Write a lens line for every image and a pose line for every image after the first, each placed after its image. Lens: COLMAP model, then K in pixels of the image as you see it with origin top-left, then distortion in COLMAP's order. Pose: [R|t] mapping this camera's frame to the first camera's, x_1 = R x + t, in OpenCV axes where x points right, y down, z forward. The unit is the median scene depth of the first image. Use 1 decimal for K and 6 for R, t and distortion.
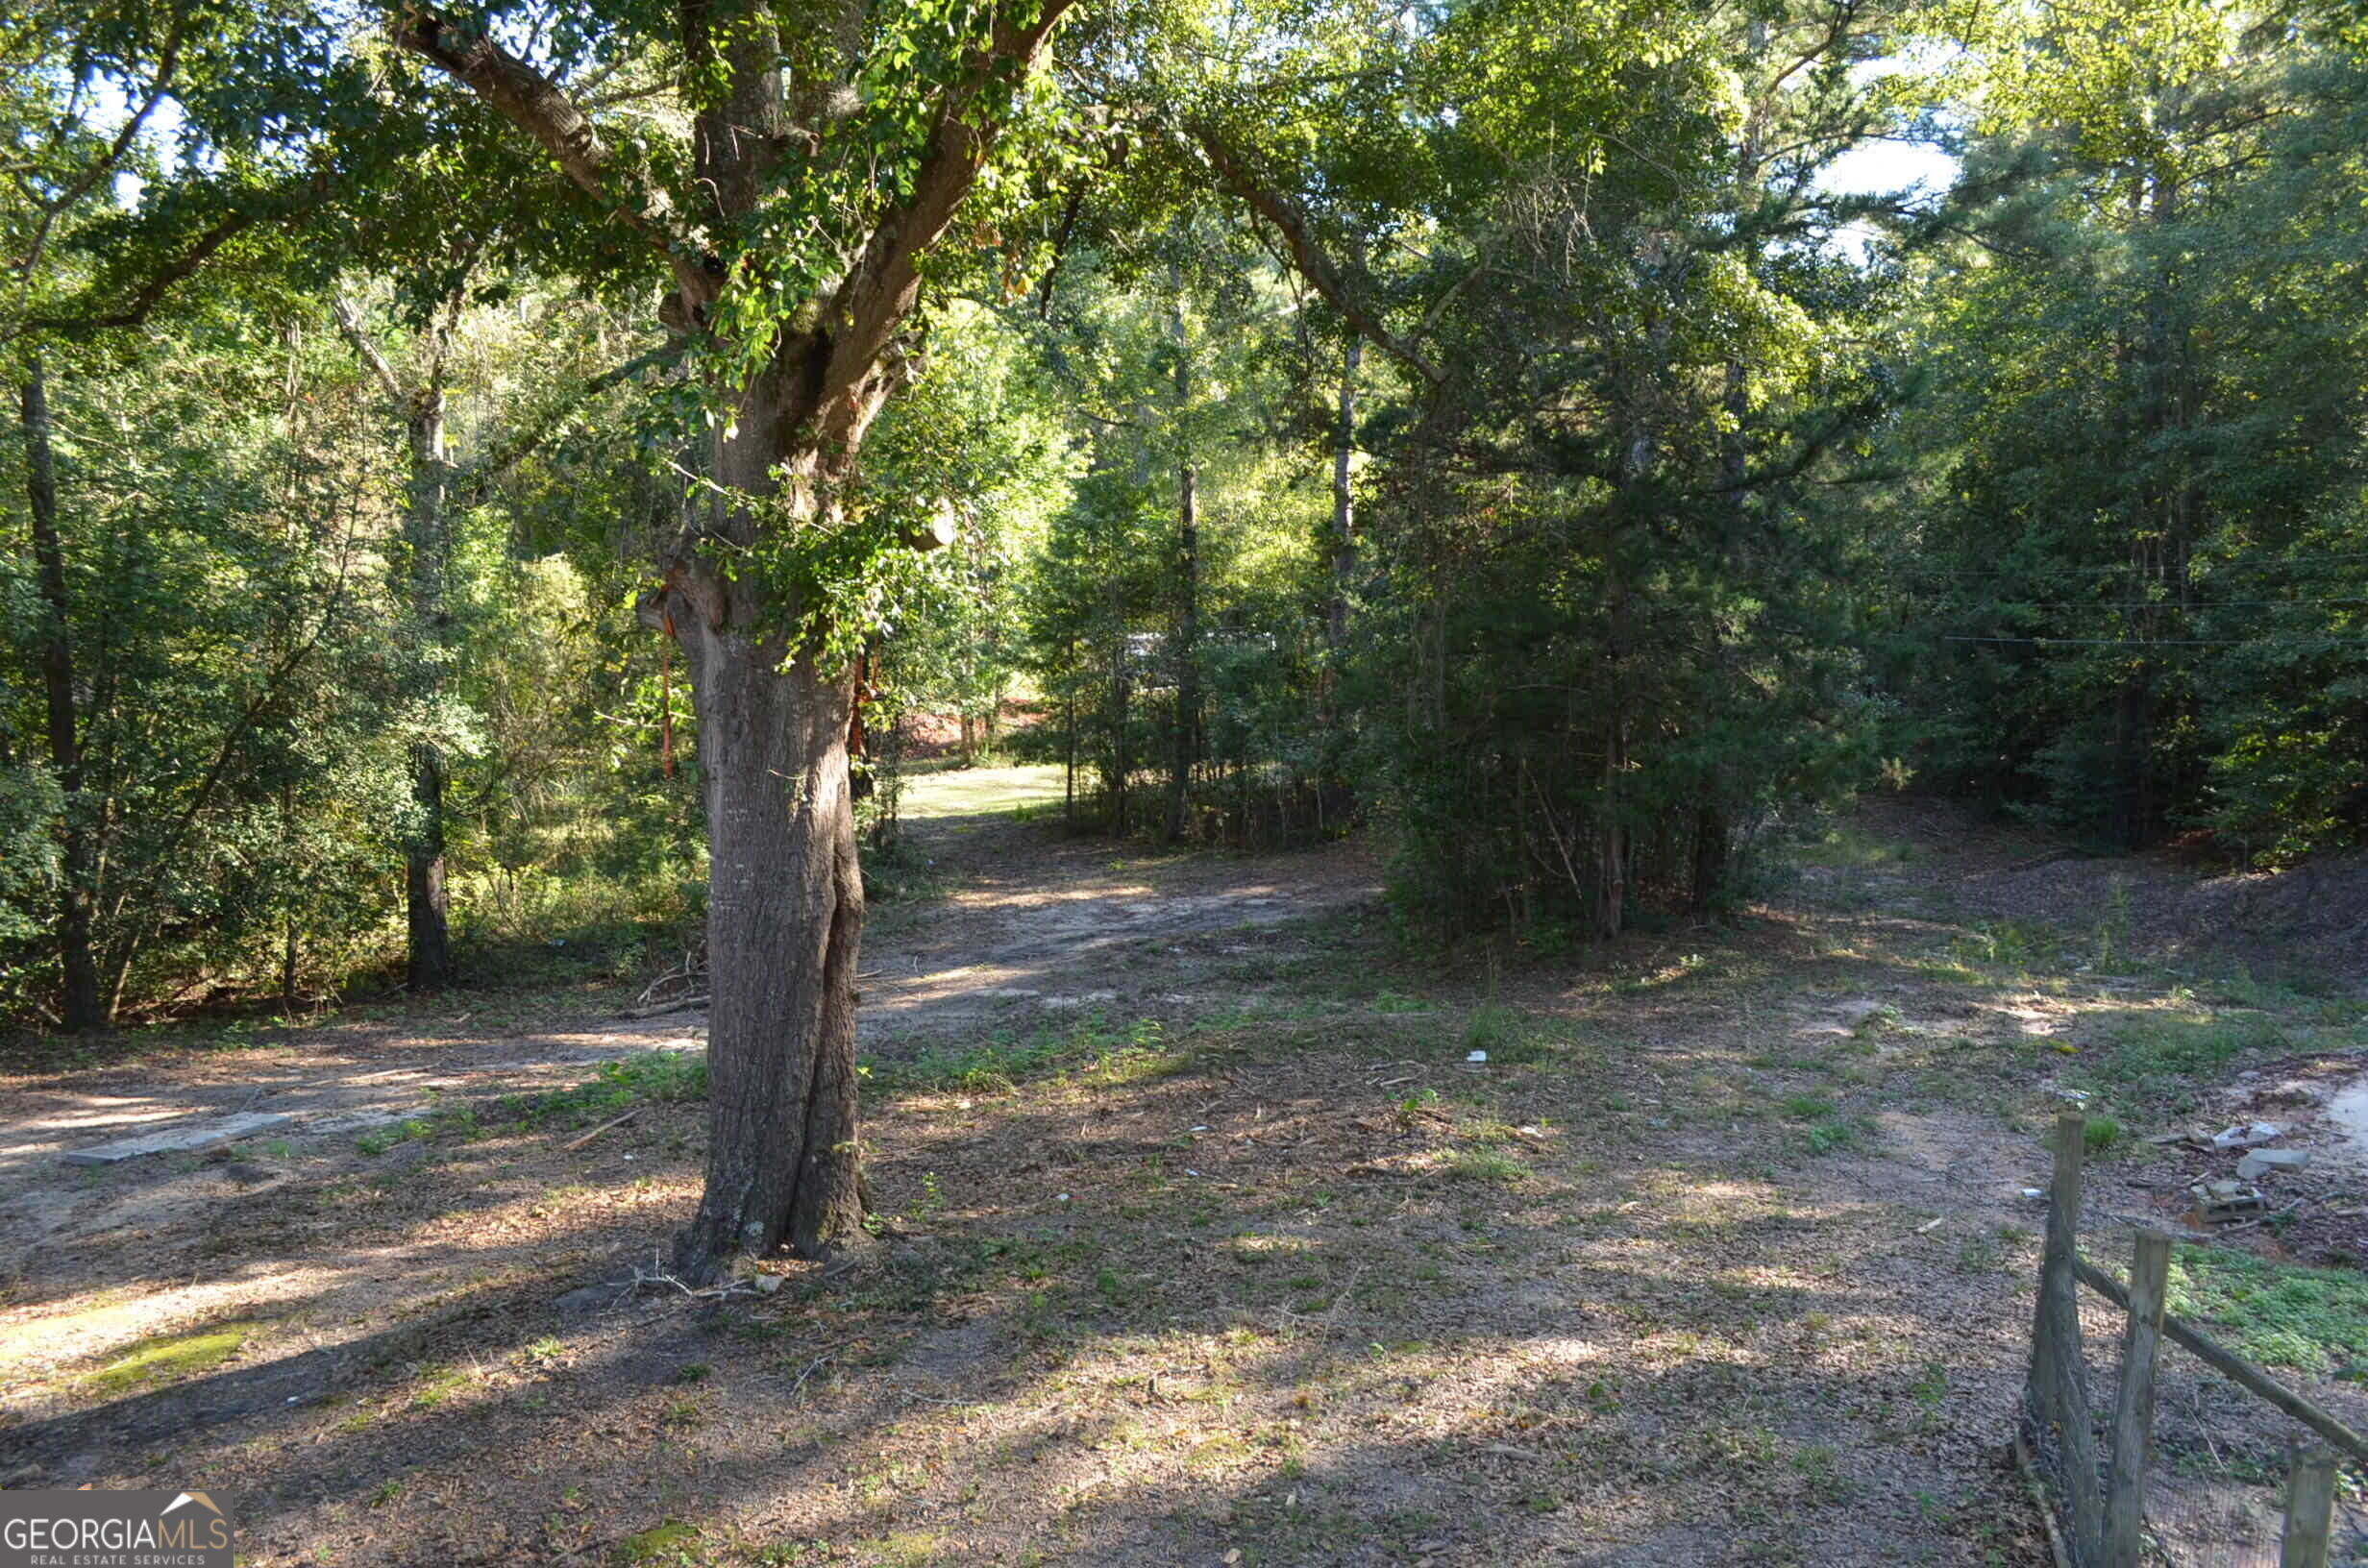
lens RADIAL K [[1814.1, 0, 1184.0], [0, 1814.1, 784.0], [0, 0, 1]] dist [0.008934, -0.003660]
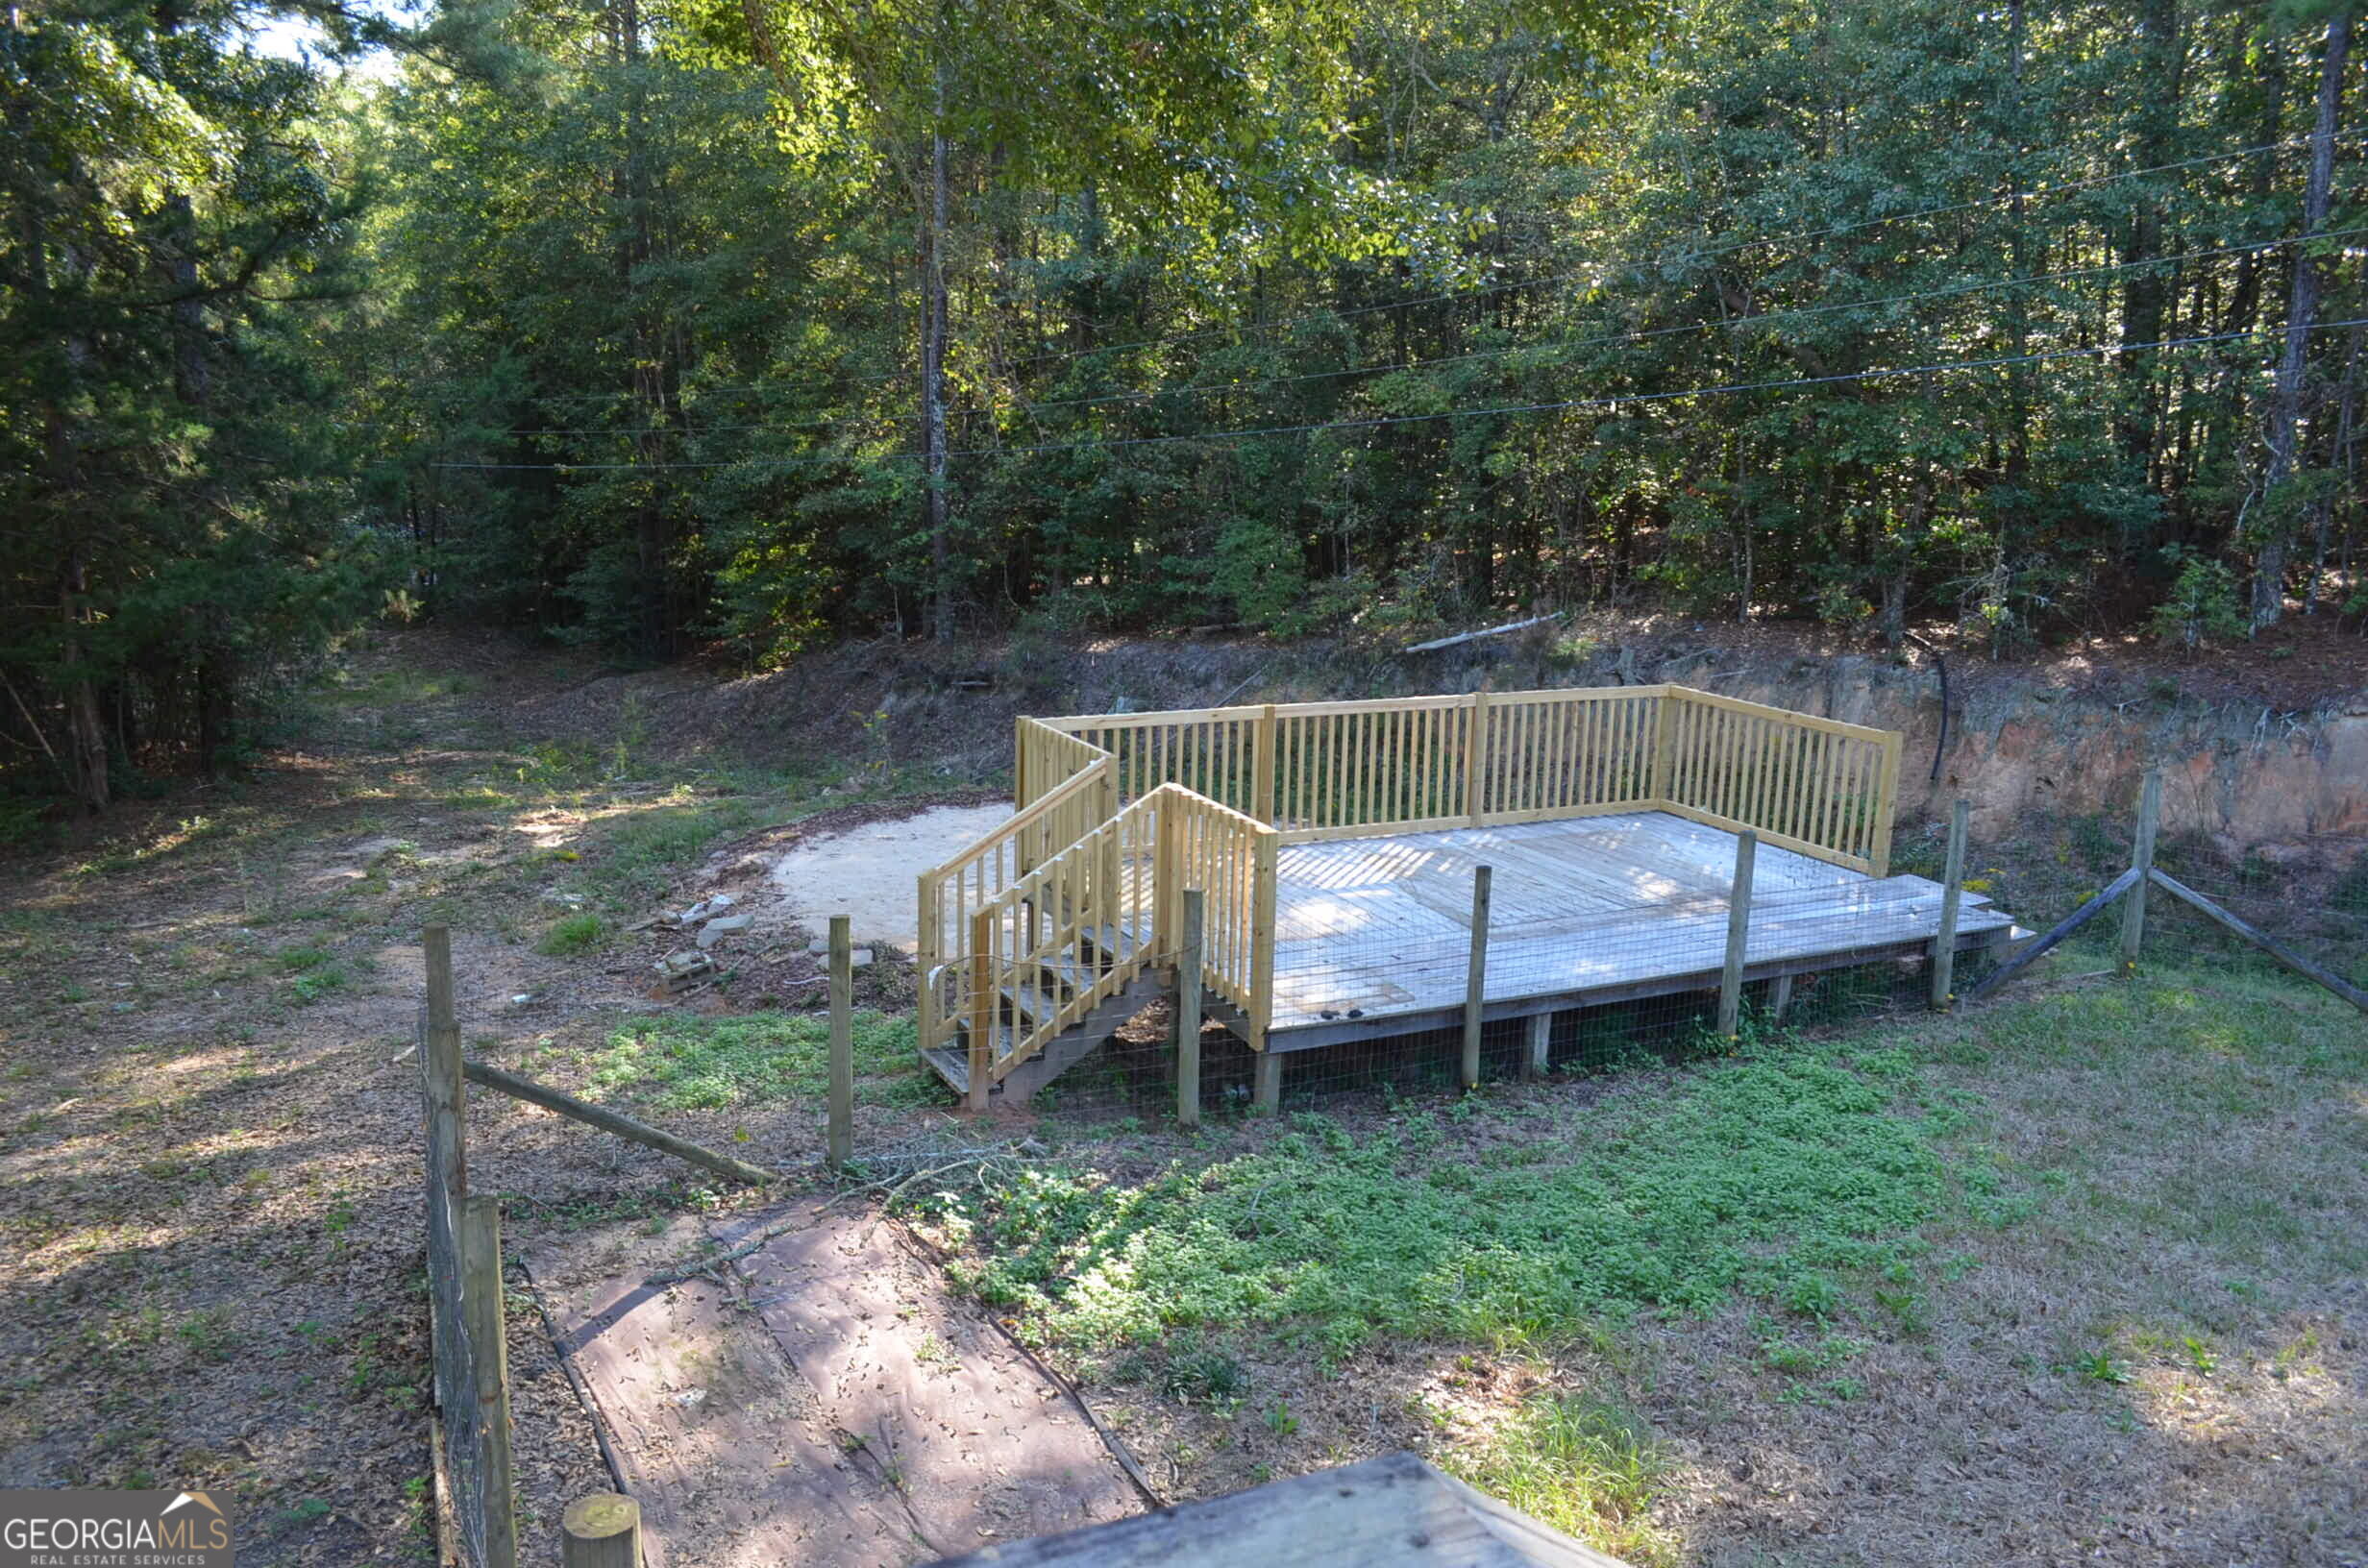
lens RADIAL K [[1814.1, 0, 1184.0], [0, 1814.1, 784.0], [0, 0, 1]] dist [0.008934, -0.003660]
pose [[0.768598, -0.129188, 0.626553, 0.106830], [0.073235, 0.990727, 0.114438, 0.010000], [-0.635527, -0.042071, 0.770932, -0.035150]]
